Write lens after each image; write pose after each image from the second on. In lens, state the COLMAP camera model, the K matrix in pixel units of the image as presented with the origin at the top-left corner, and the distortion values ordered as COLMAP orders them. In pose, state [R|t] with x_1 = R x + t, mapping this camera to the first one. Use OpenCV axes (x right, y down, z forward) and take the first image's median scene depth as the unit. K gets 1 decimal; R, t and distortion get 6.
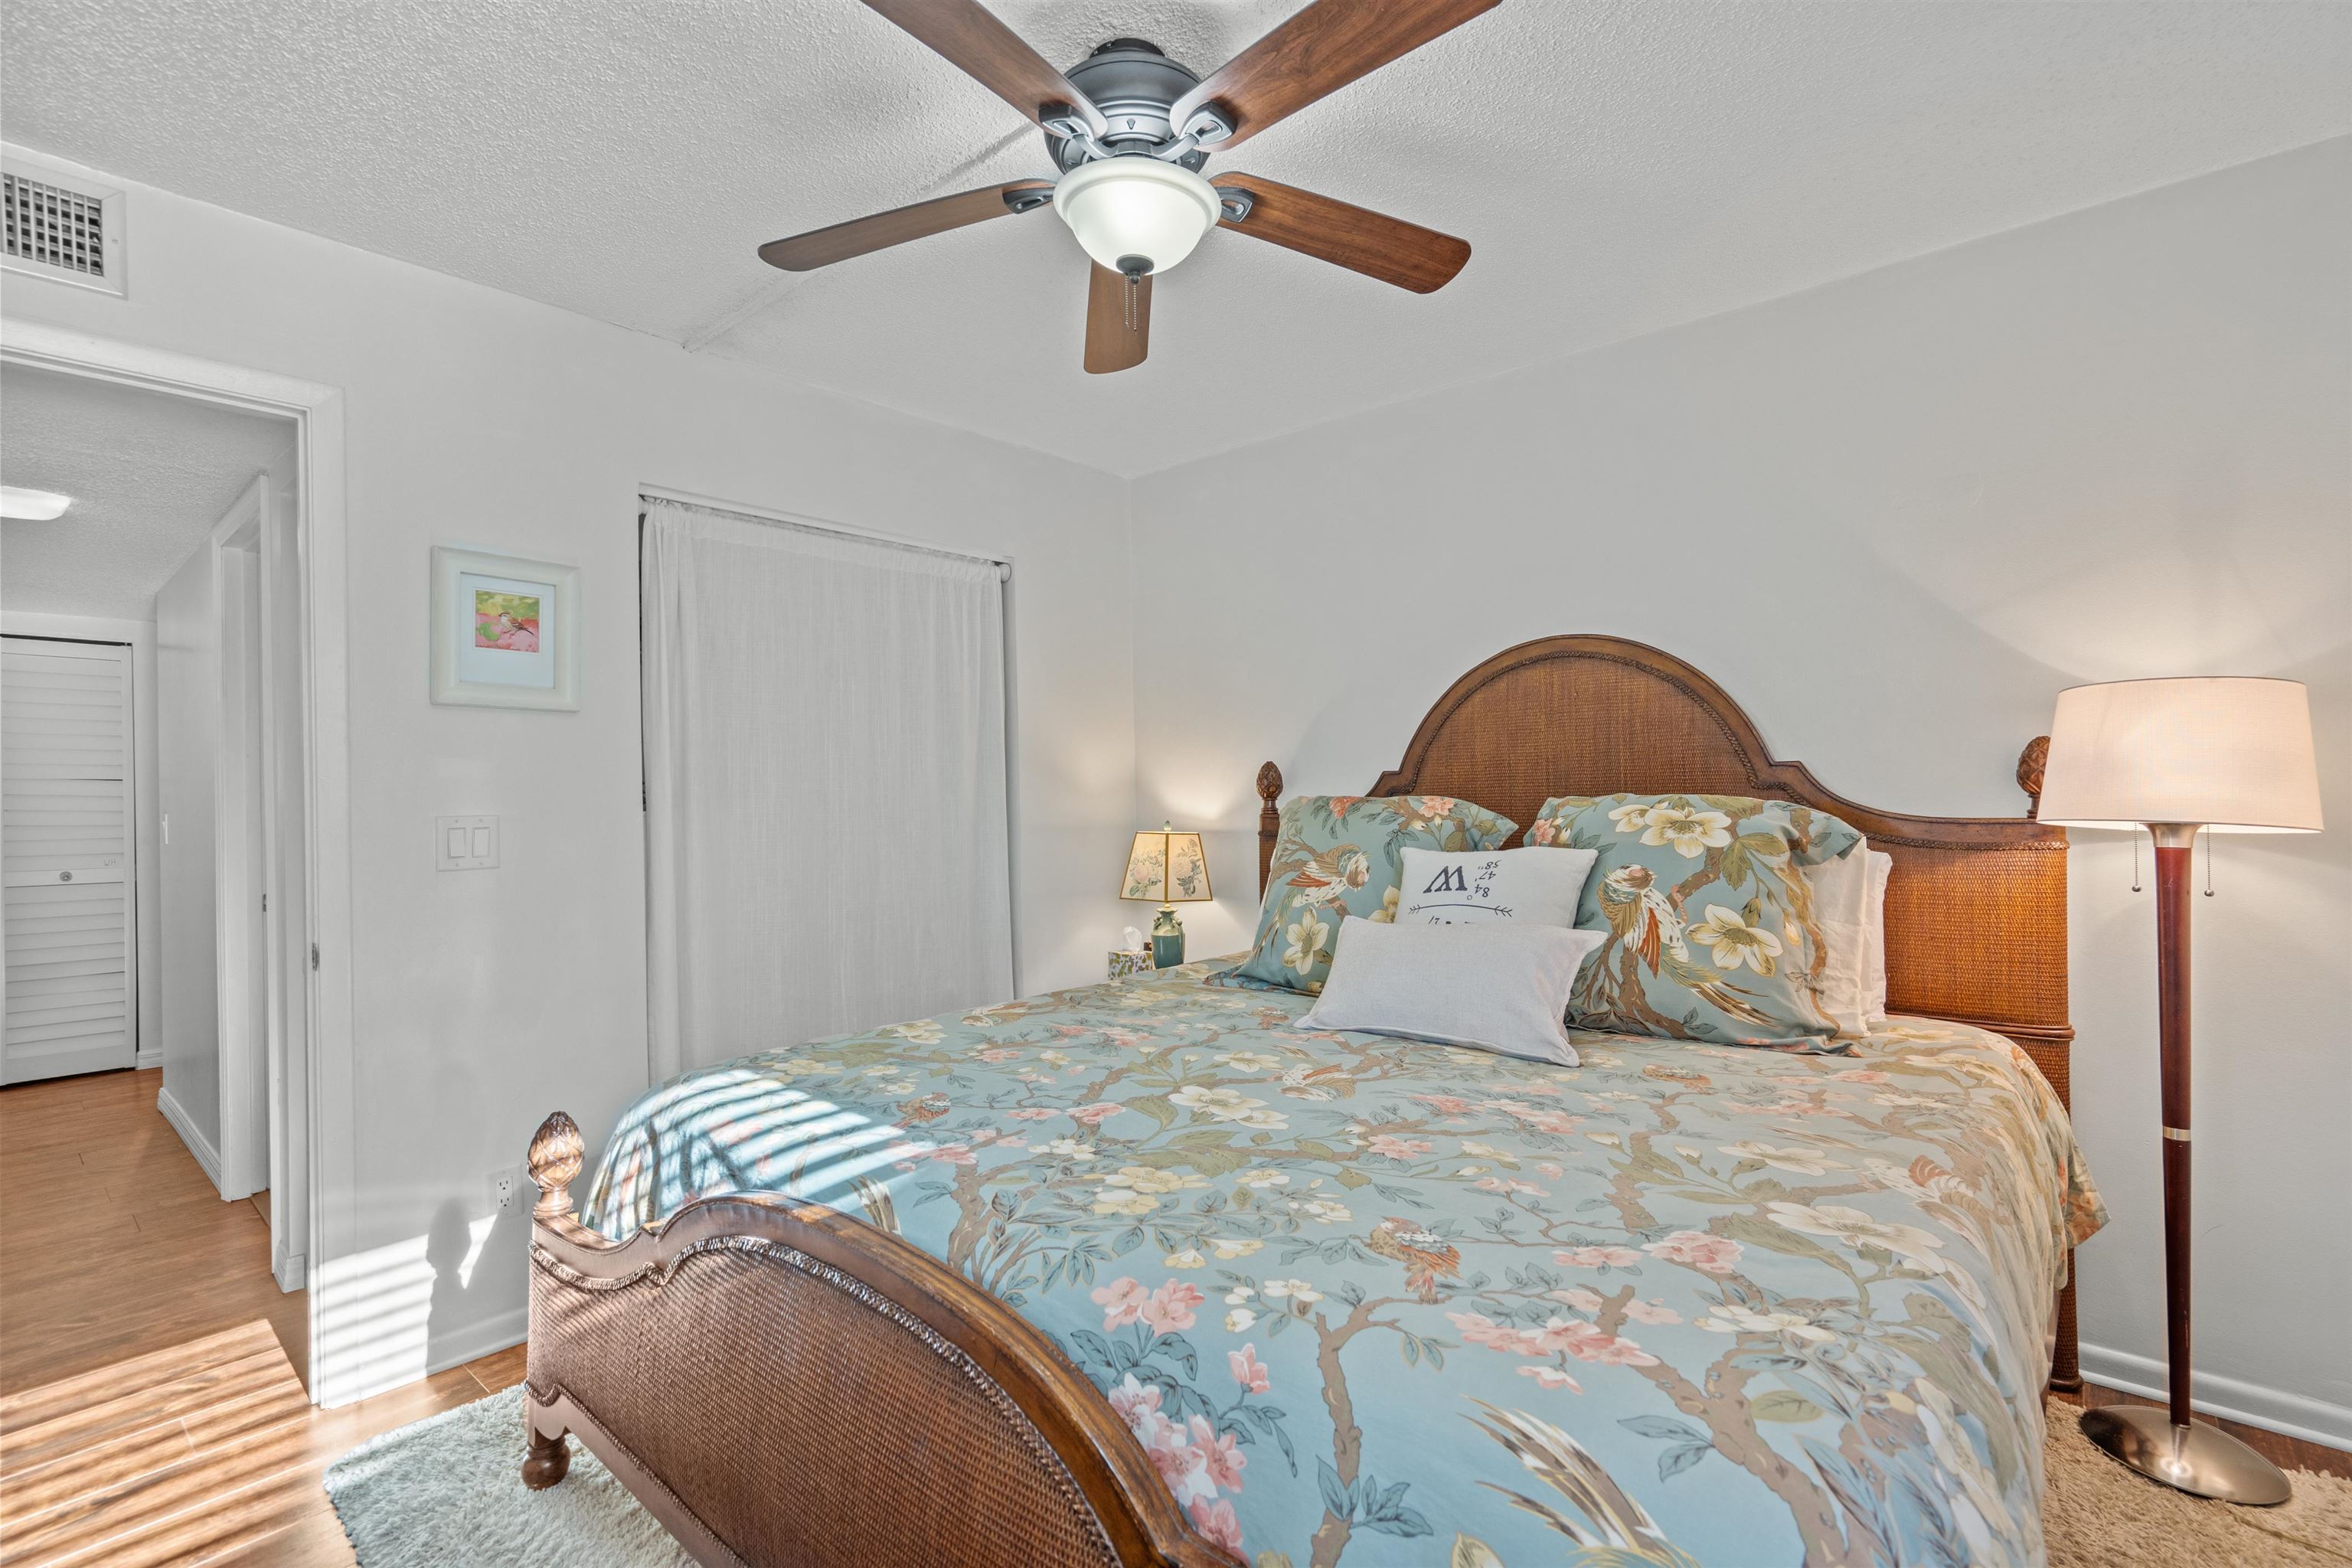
lens RADIAL K [[1077.1, 0, 1181.4], [0, 1077.1, 796.9], [0, 0, 1]] dist [-0.002020, -0.000230]
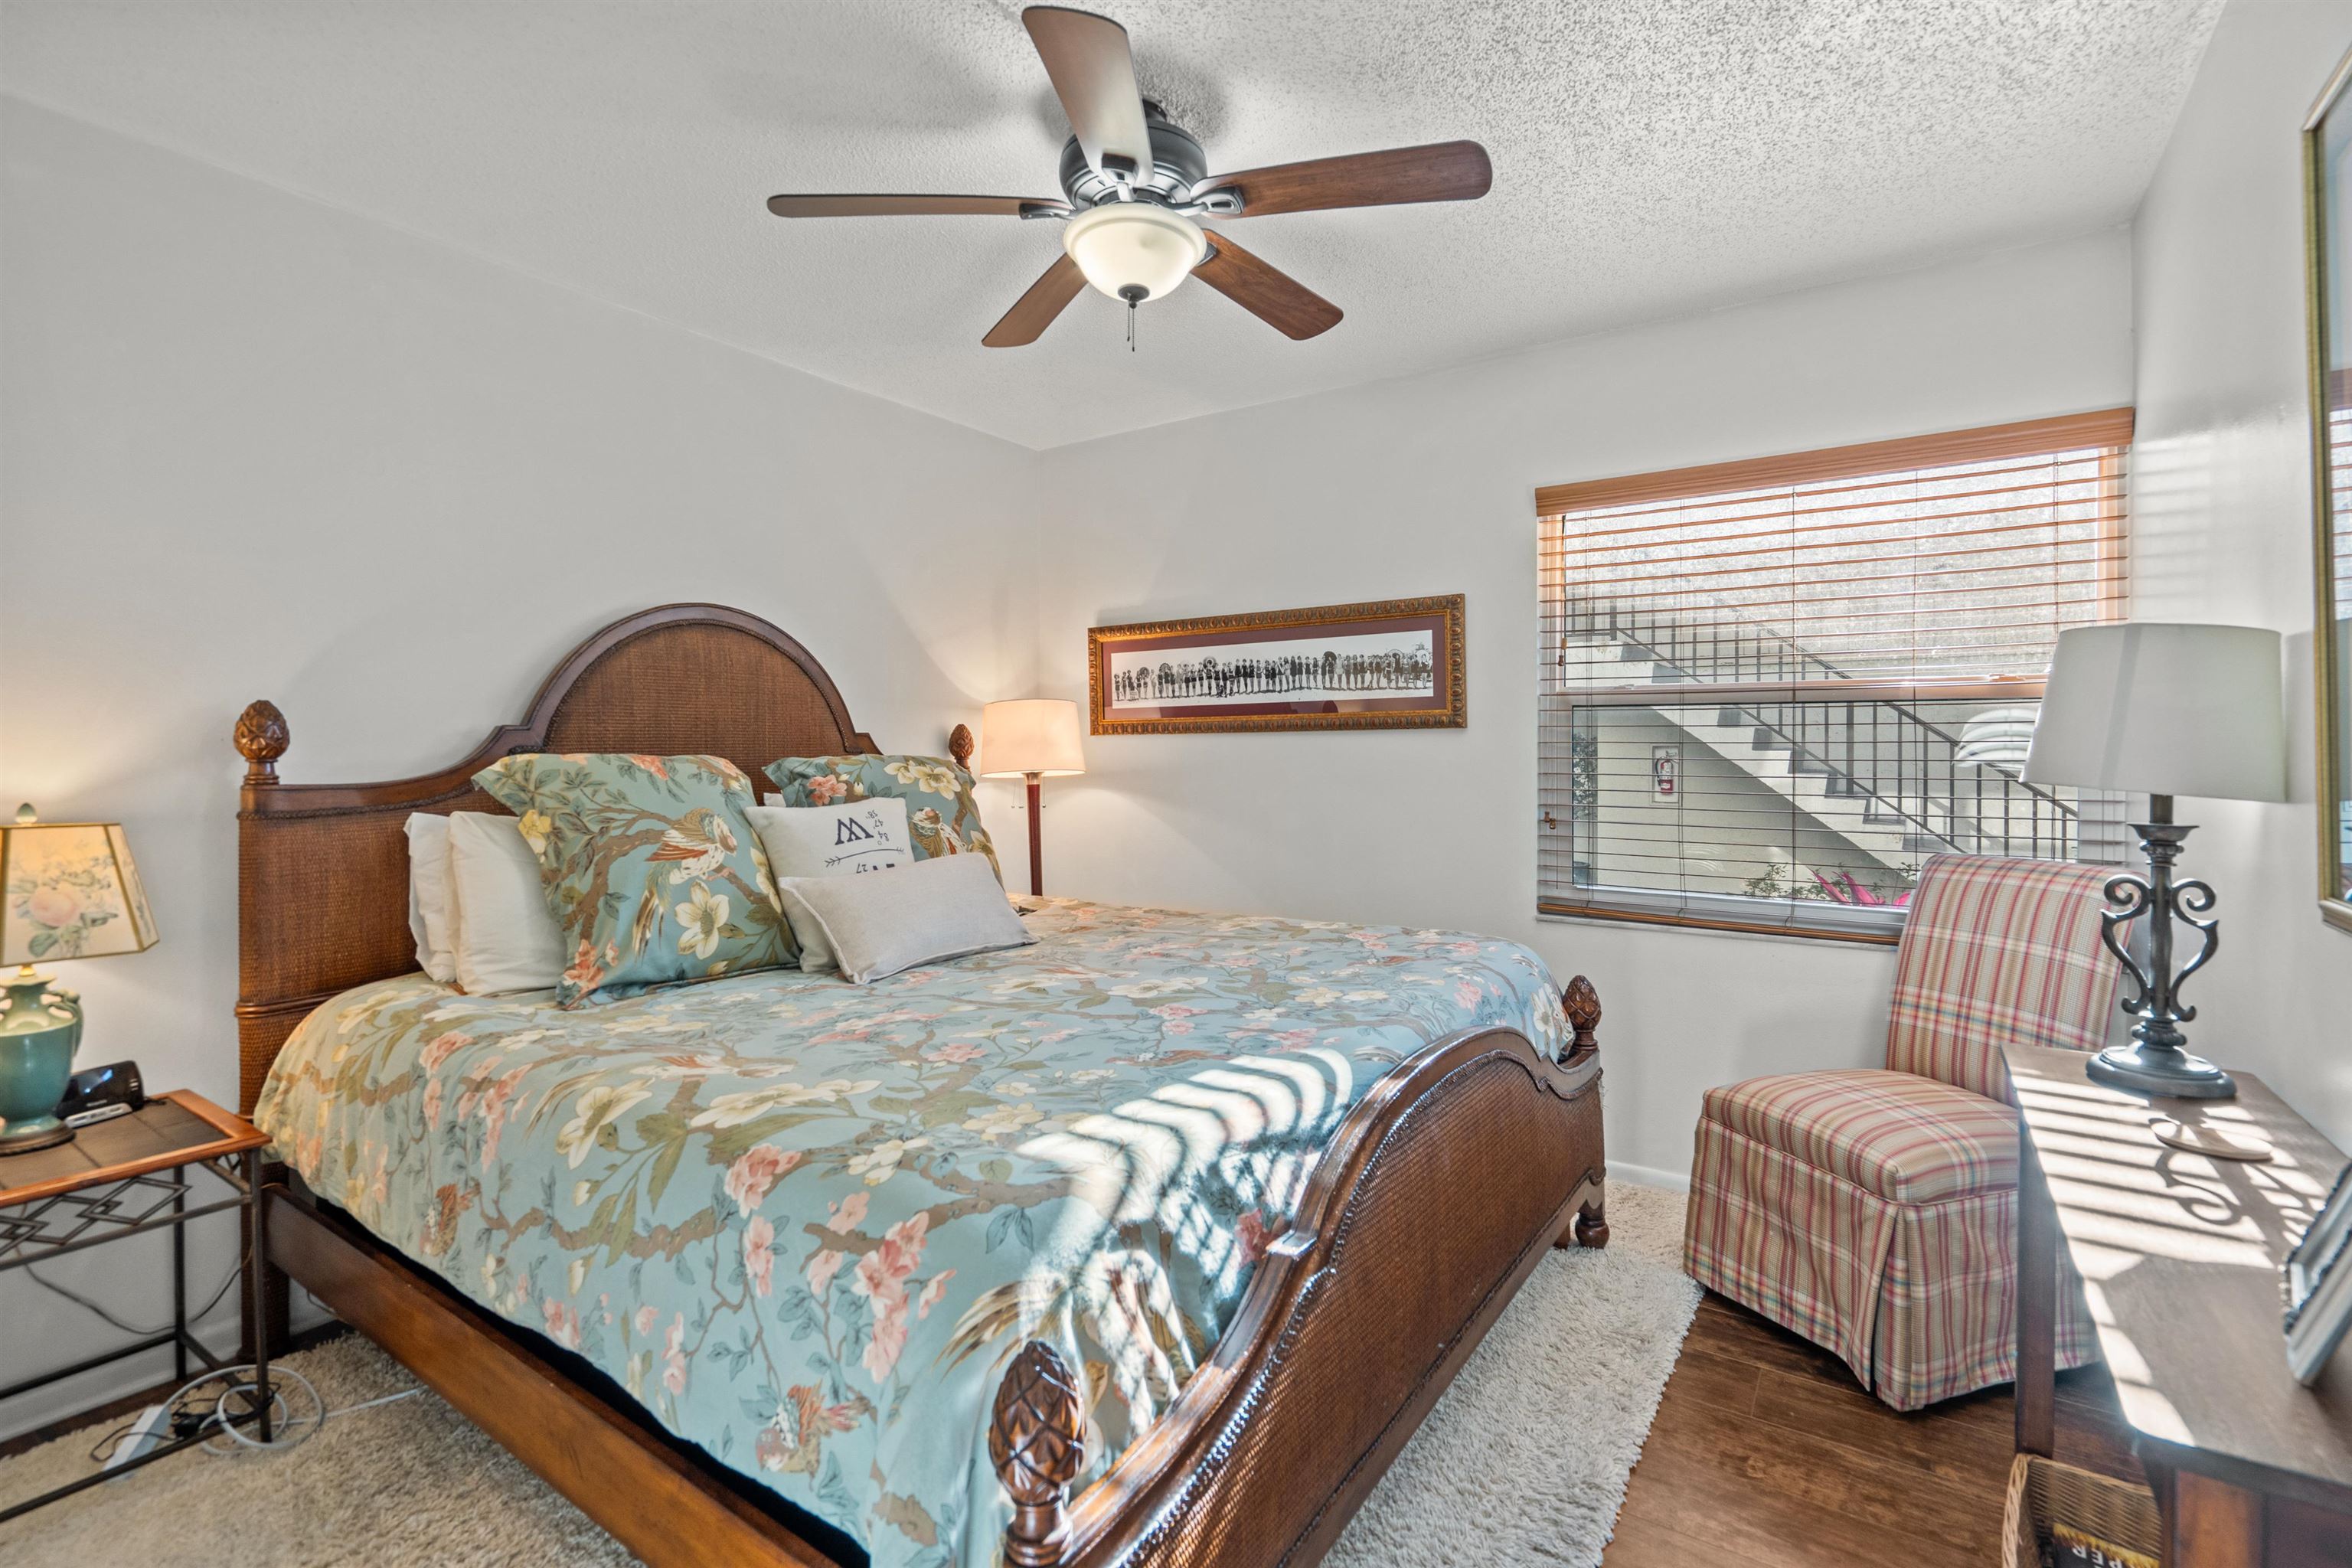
lens RADIAL K [[1077.1, 0, 1188.7], [0, 1077.1, 775.0], [0, 0, 1]] dist [-0.002020, -0.000230]
pose [[-0.125732, -0.004281, 0.992055, -0.886378], [0.006018, 0.999969, 0.005078, 0.016399], [-0.992046, 0.006609, -0.125703, 0.798260]]
